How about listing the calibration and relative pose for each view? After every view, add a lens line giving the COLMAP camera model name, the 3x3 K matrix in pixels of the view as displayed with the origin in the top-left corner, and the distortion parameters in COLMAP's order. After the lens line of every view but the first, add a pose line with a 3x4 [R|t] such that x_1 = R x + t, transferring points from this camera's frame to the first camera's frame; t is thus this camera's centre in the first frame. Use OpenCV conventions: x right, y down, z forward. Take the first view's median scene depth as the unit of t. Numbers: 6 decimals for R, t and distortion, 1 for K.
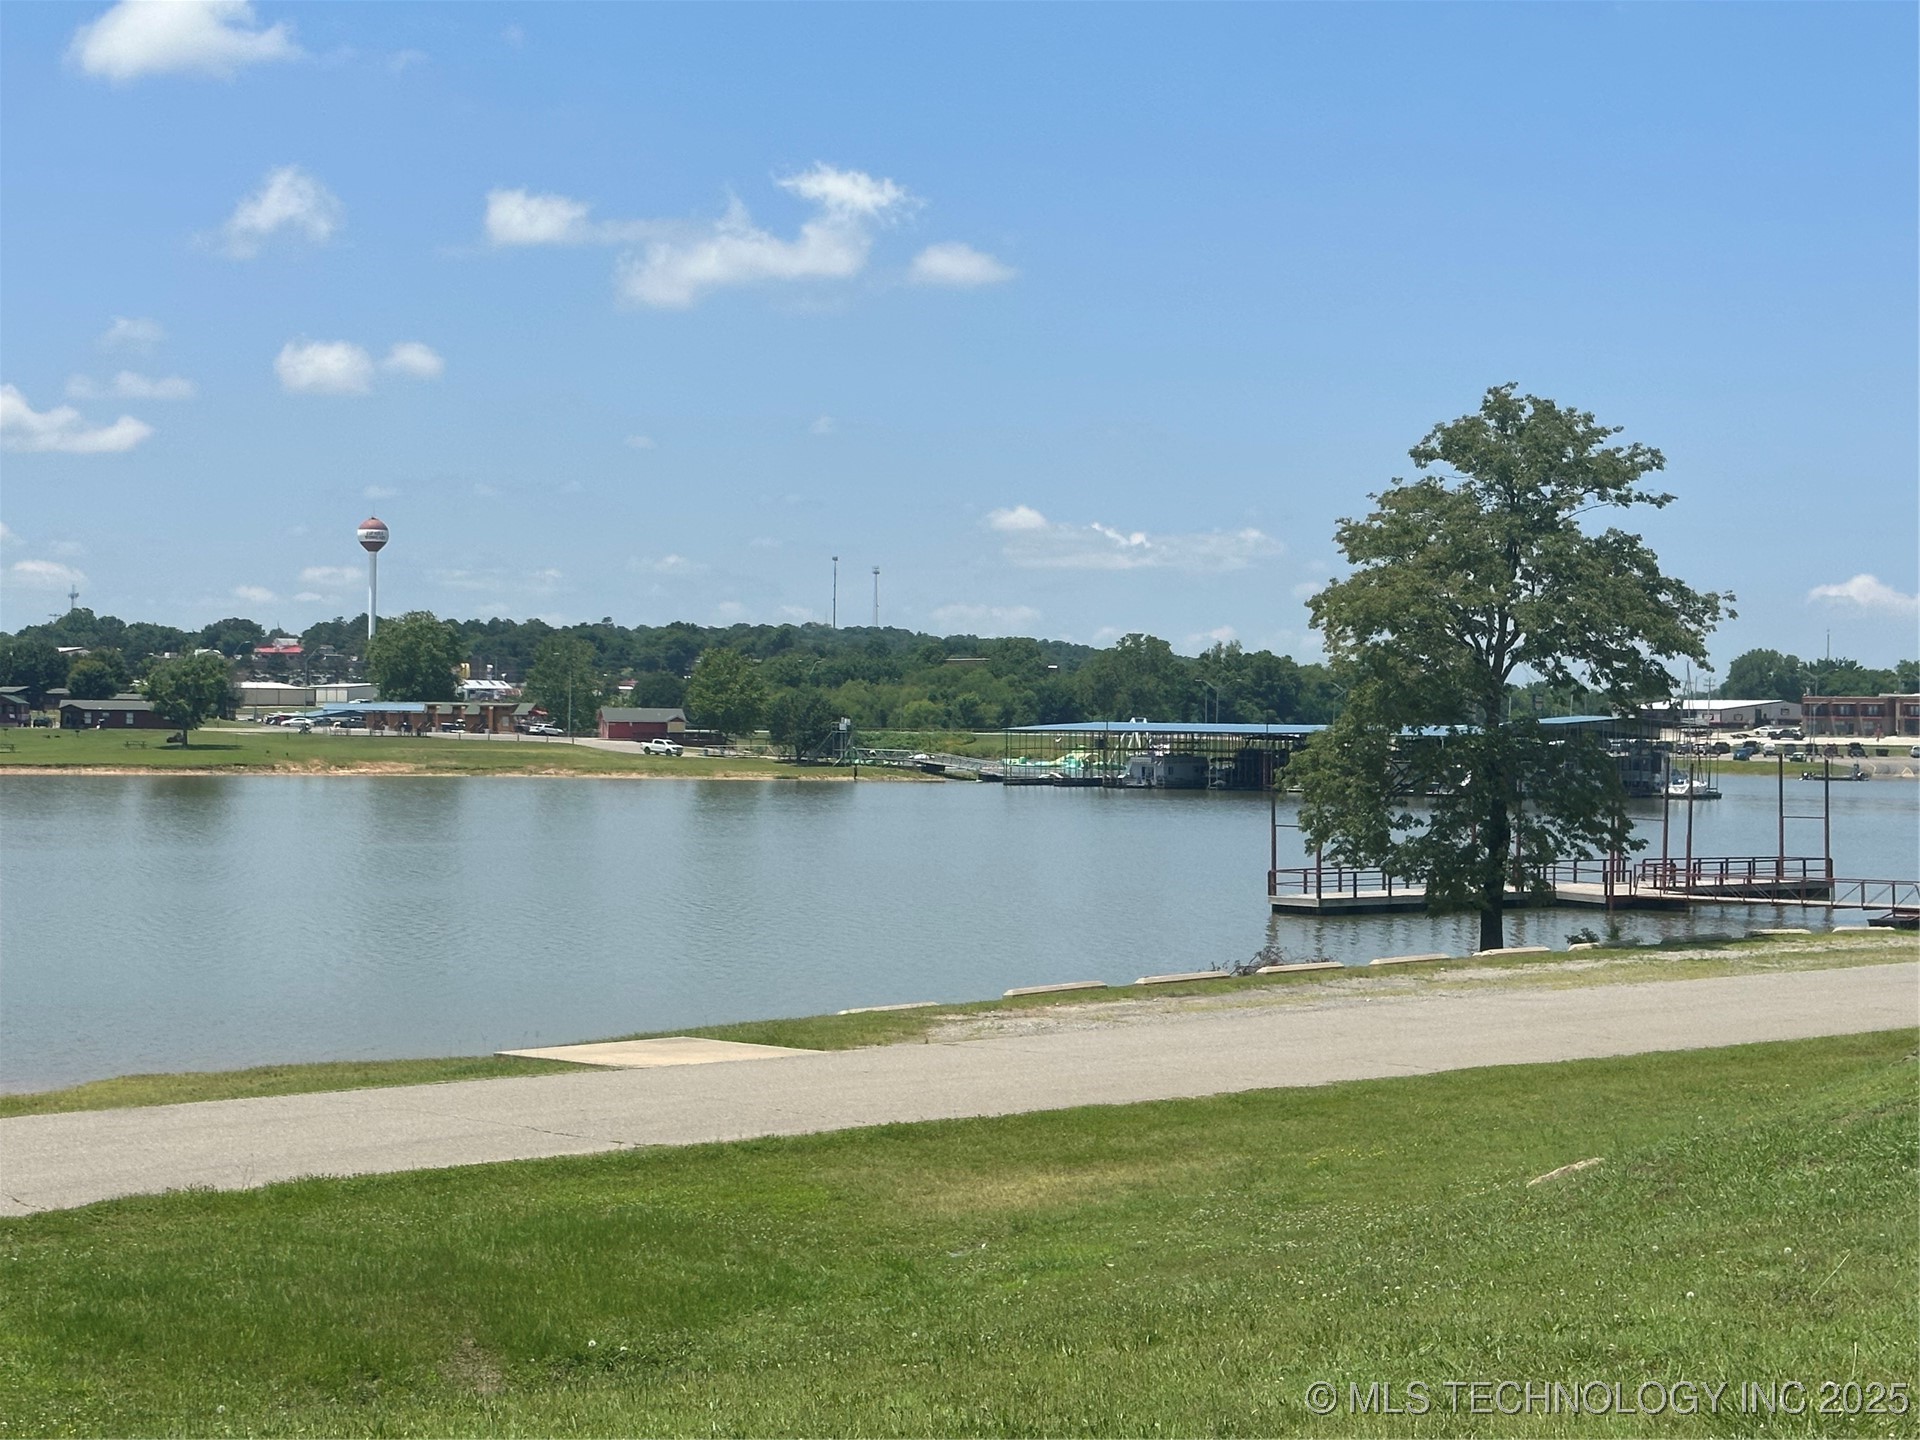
lens RADIAL K [[3249.0, 0, 960.0], [0, 3249.0, 720.0], [0, 0, 1]] dist [0.250639, -0.034766]
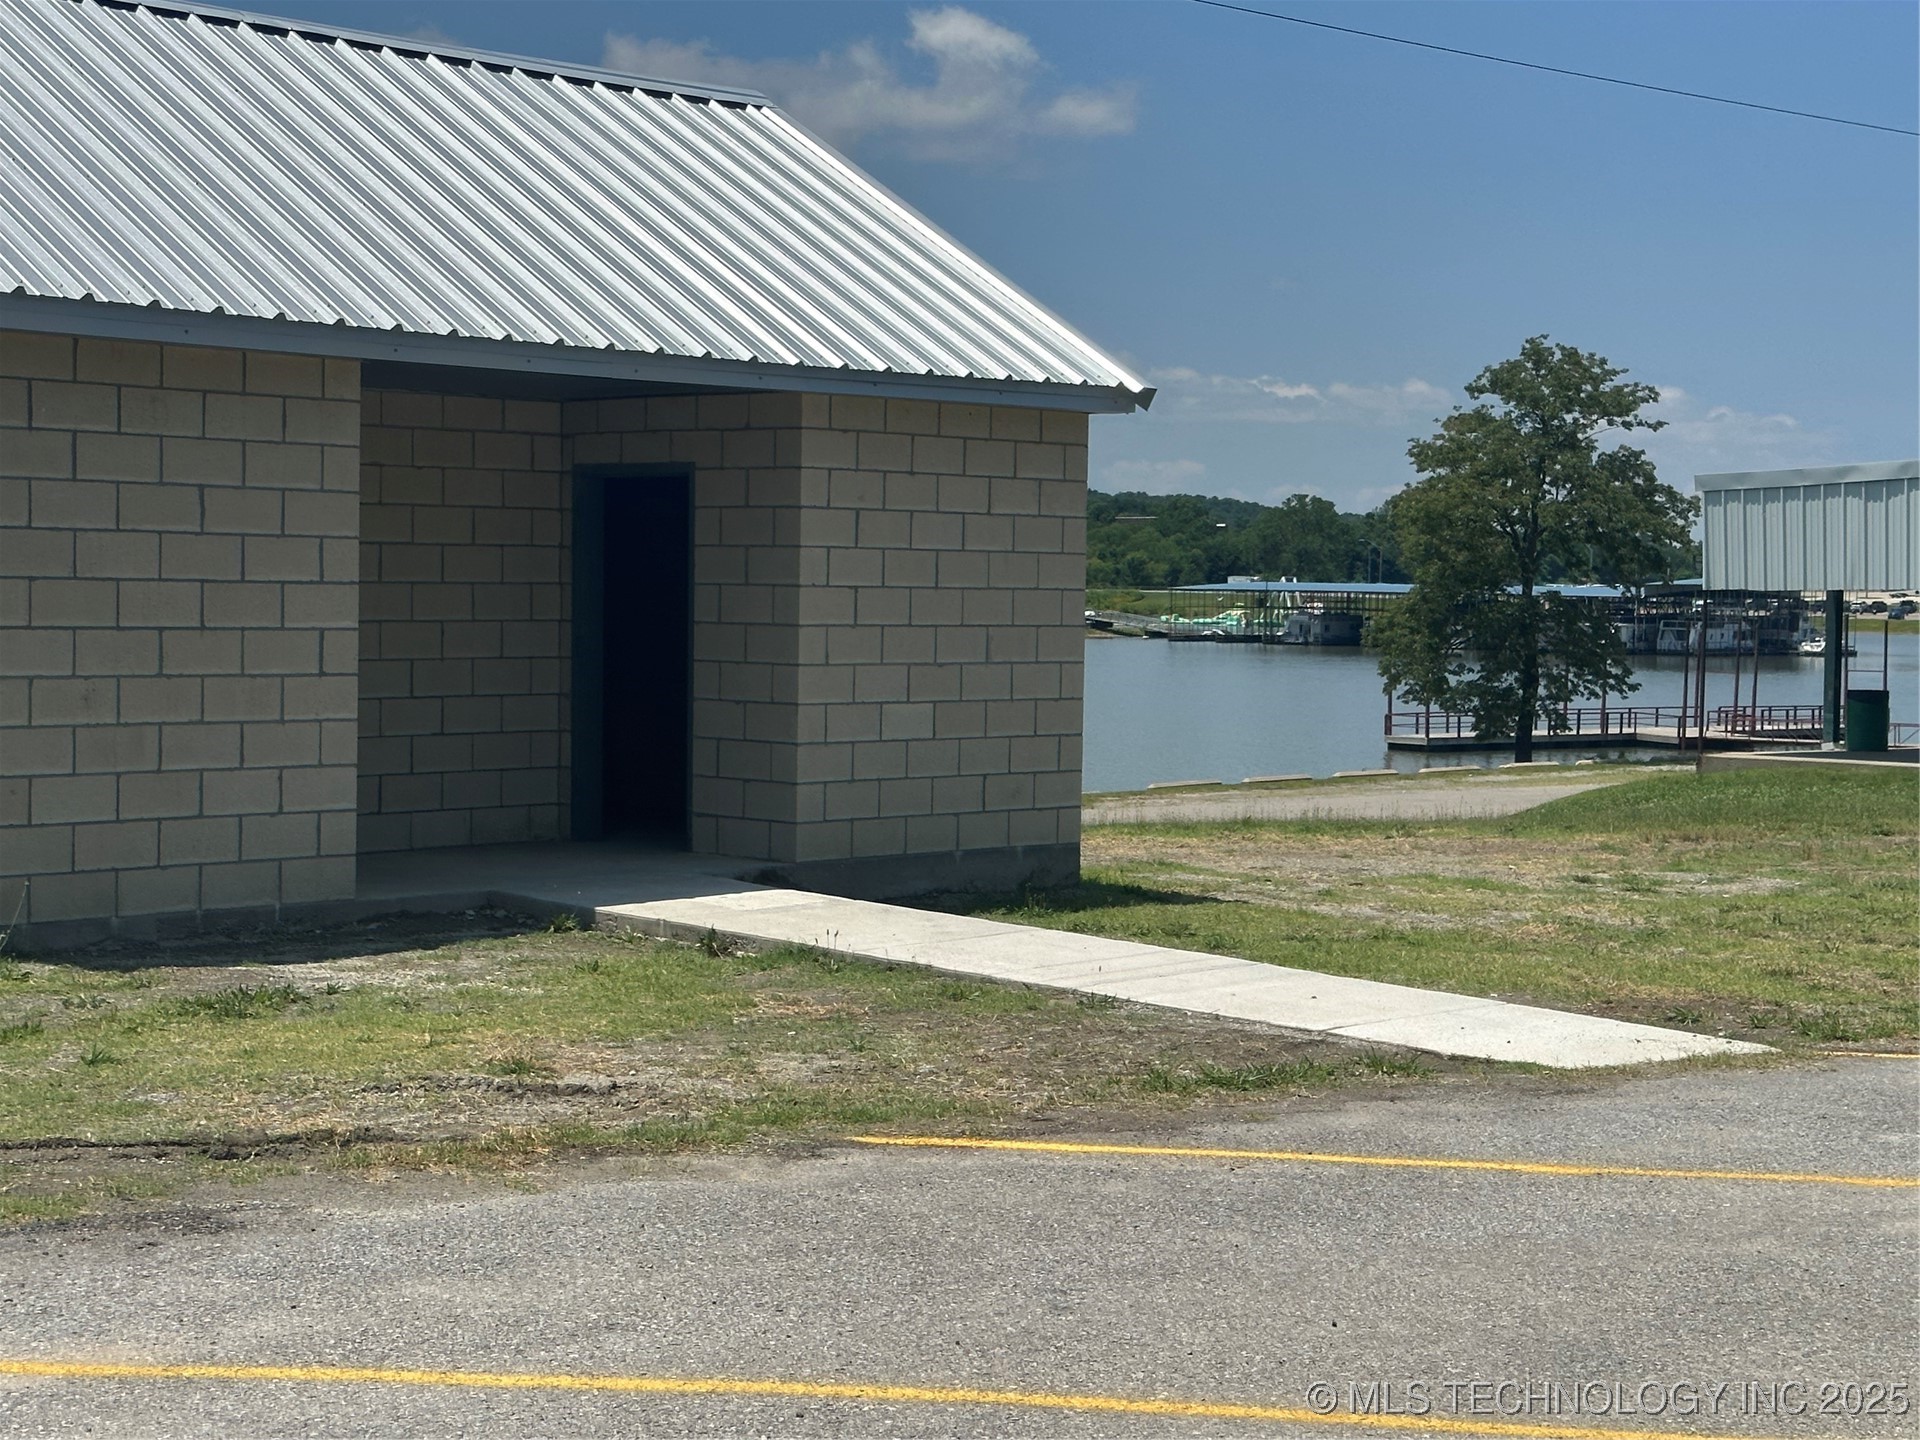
lens RADIAL K [[3249.0, 0, 960.0], [0, 3249.0, 720.0], [0, 0, 1]] dist [0.250639, -0.034766]
pose [[0.998627, 0.007625, -0.051823, 0.002918], [-0.005314, 0.998992, 0.044576, -0.004403], [0.052110, -0.044240, 0.997661, -0.234749]]
